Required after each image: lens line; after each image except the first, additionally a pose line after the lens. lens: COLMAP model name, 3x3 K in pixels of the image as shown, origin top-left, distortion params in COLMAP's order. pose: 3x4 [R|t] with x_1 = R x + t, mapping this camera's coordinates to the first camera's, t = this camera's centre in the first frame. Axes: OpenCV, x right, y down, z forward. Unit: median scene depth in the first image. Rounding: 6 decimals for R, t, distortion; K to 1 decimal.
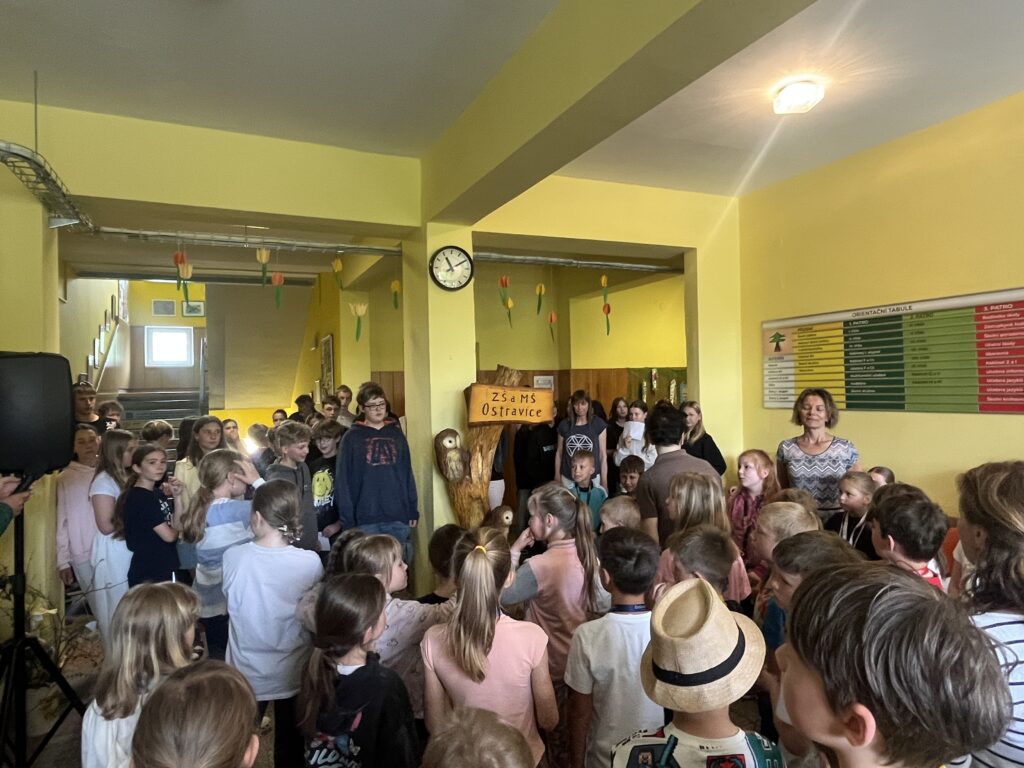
lens RADIAL K [[617.3, 0, 507.2], [0, 617.3, 383.1], [0, 0, 1]] dist [-0.003965, 0.000191]
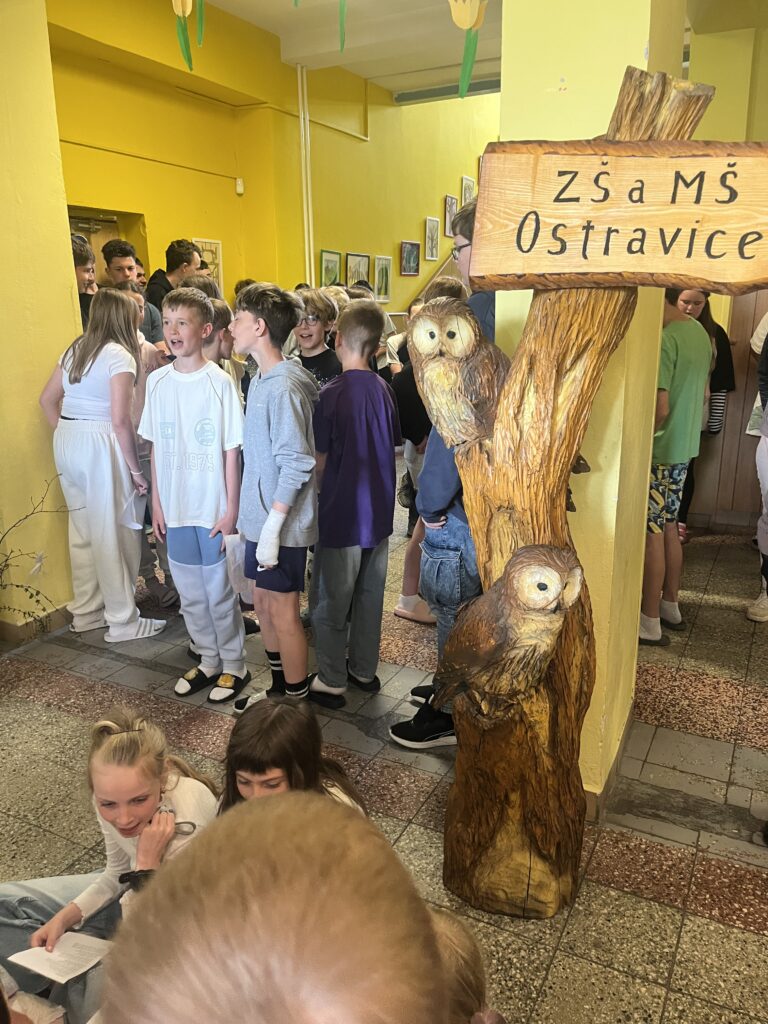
lens RADIAL K [[772.0, 0, 380.8], [0, 772.0, 515.6], [0, 0, 1]] dist [0.015466, -0.002612]
pose [[0.617219, 0.227904, -0.753061, 0.214372], [0.003627, 0.956295, 0.292382, 0.057520], [0.786783, -0.183195, 0.589417, 0.621613]]
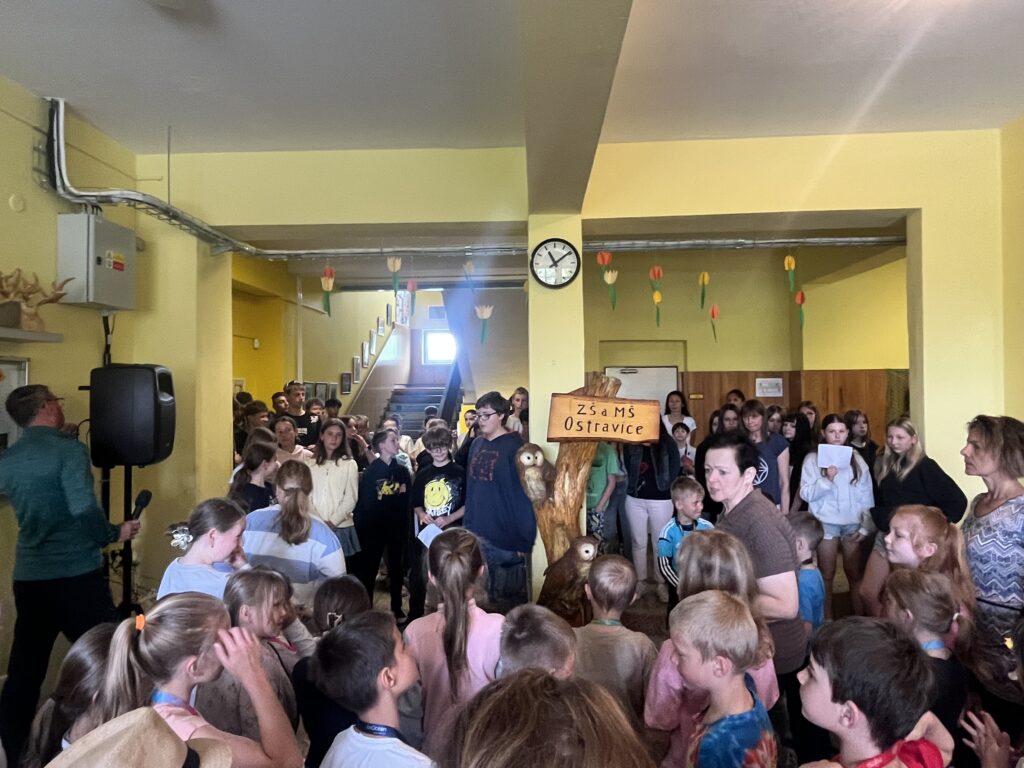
lens RADIAL K [[617.3, 0, 511.3], [0, 617.3, 380.3], [0, 0, 1]] dist [-0.003965, 0.000191]
pose [[0.889743, 0.011874, -0.456307, 0.259603], [-0.010167, 0.999929, 0.006195, -0.020588], [0.456348, -0.000873, 0.889801, 0.169205]]
